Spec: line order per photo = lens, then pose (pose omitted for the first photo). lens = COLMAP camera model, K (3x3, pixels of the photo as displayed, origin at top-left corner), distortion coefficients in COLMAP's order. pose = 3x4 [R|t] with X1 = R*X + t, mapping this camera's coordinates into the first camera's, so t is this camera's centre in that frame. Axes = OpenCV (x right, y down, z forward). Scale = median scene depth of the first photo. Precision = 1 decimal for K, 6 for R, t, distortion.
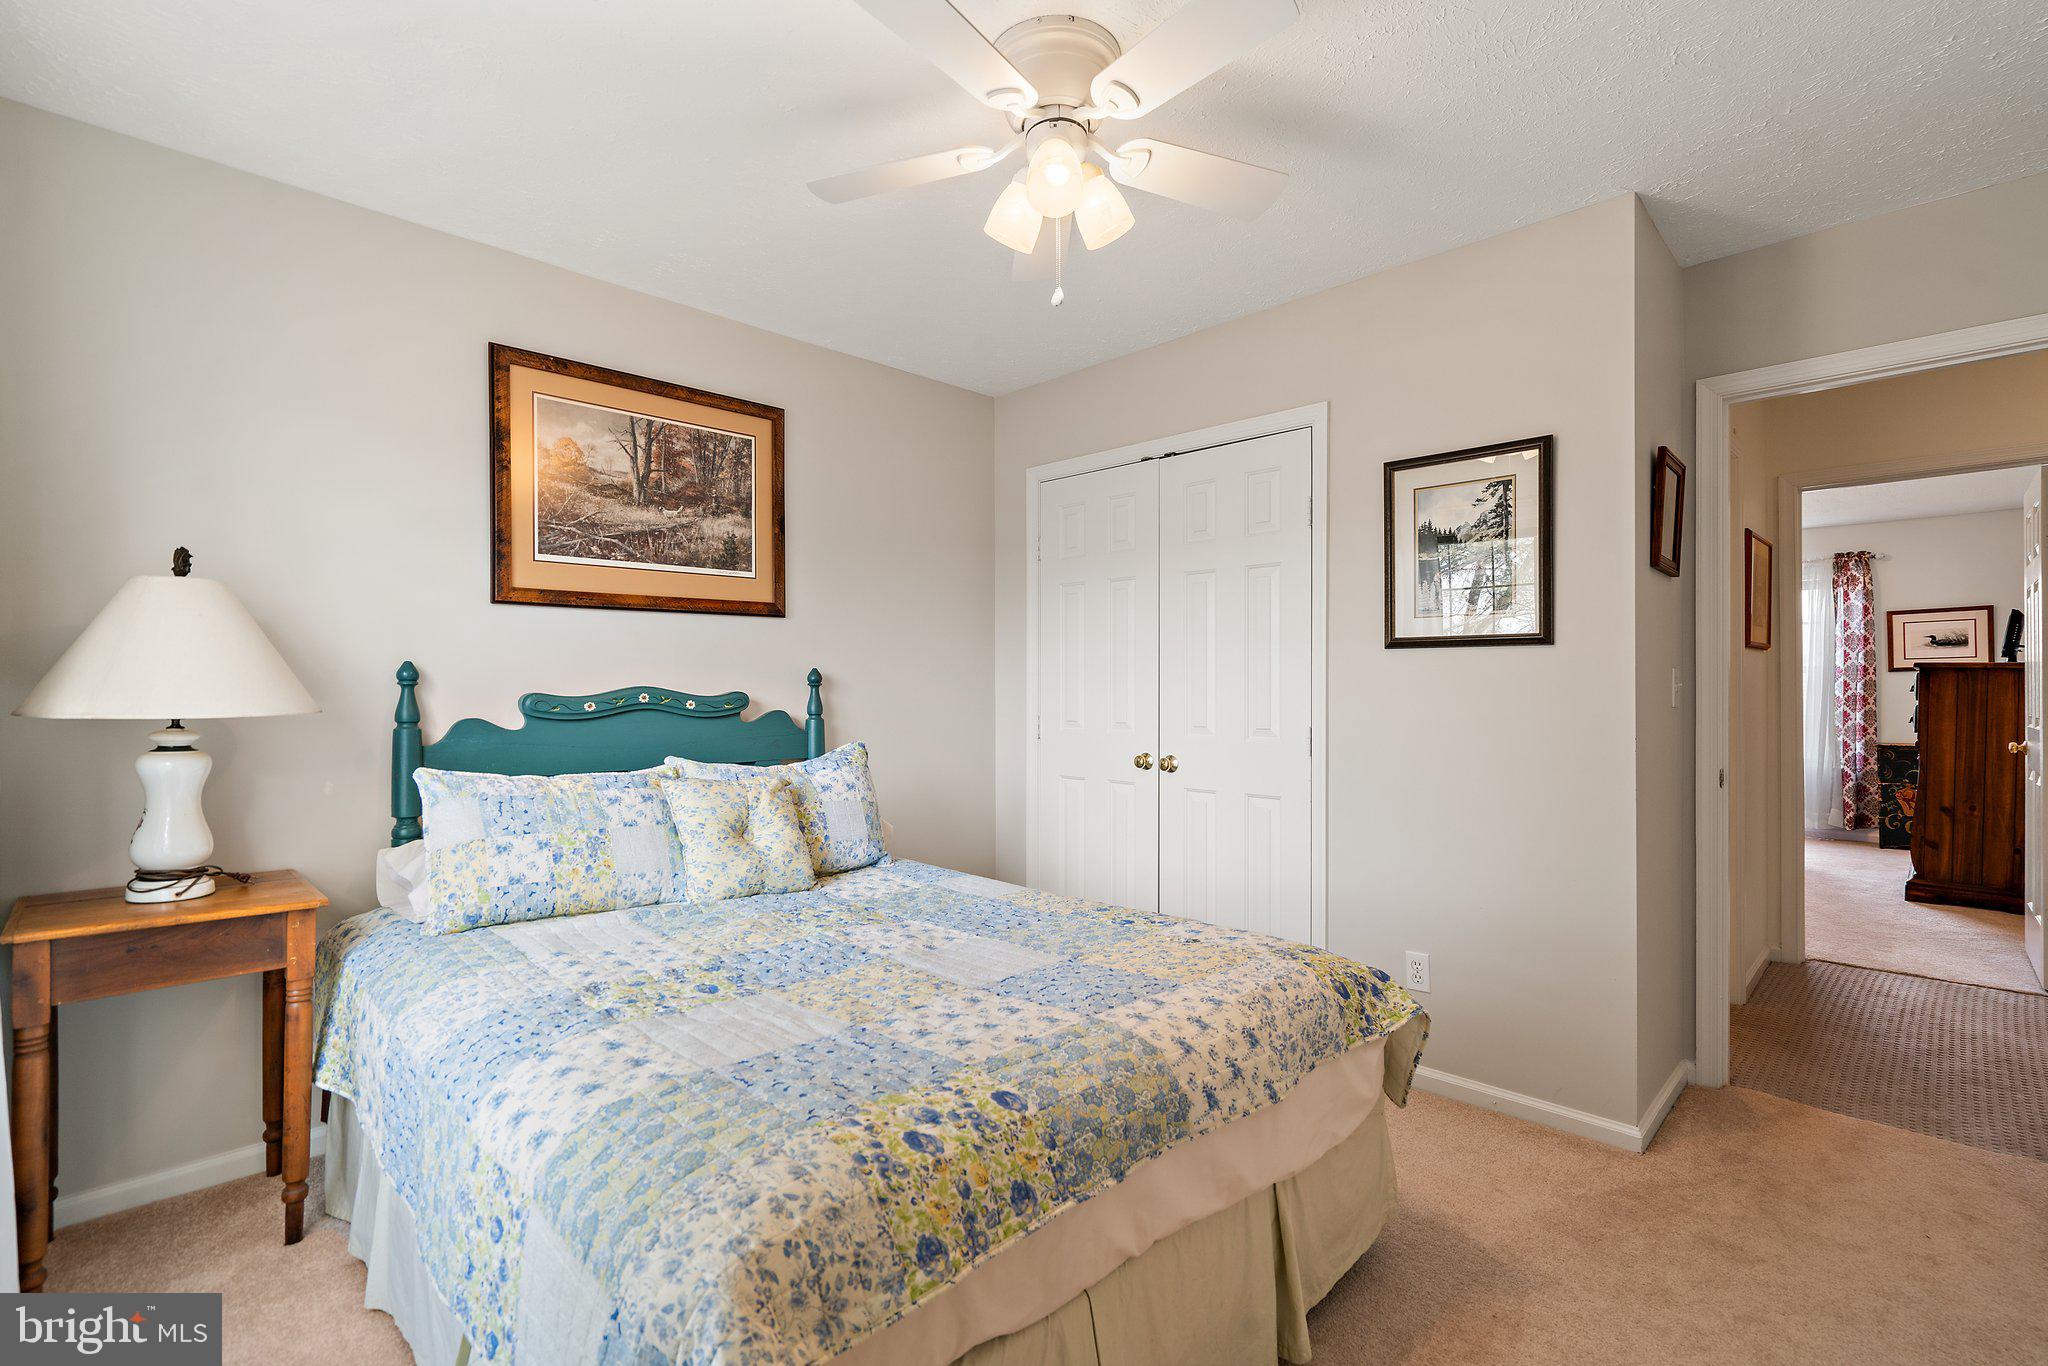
lens RADIAL K [[930.0, 0, 1019.1], [0, 930.0, 682.2], [0, 0, 1]] dist [-0.010175, 0.004538]
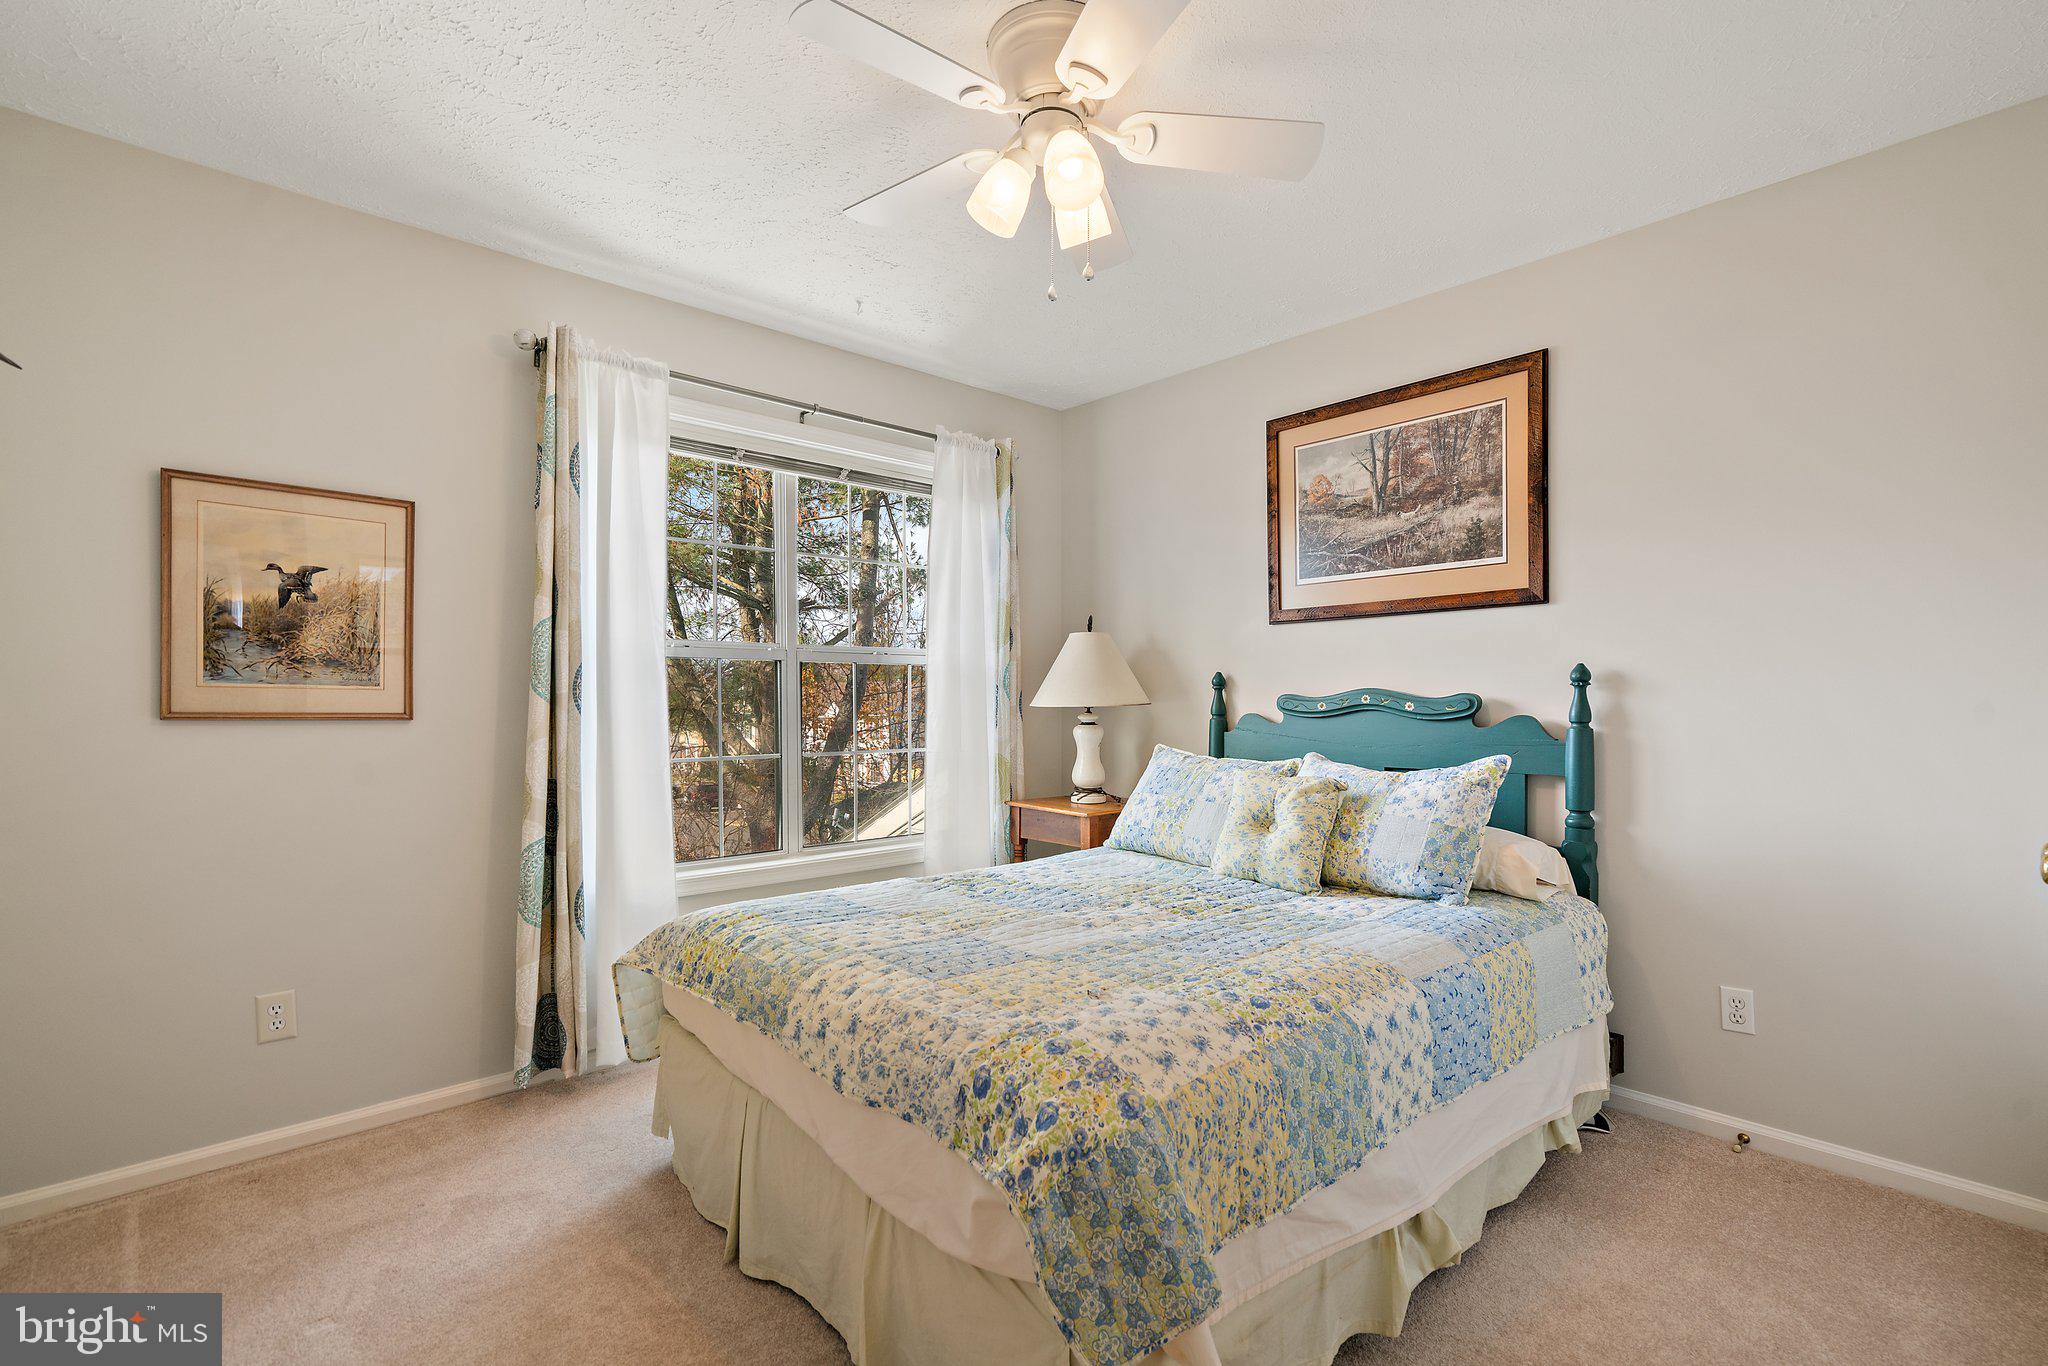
lens RADIAL K [[930.0, 0, 1030.8], [0, 930.0, 713.0], [0, 0, 1]] dist [-0.010175, 0.004538]
pose [[-0.036599, 0.020028, -0.999129, 0.662917], [0.009022, 0.999765, 0.019710, 0.008291], [0.999289, -0.008293, -0.036771, 0.645909]]
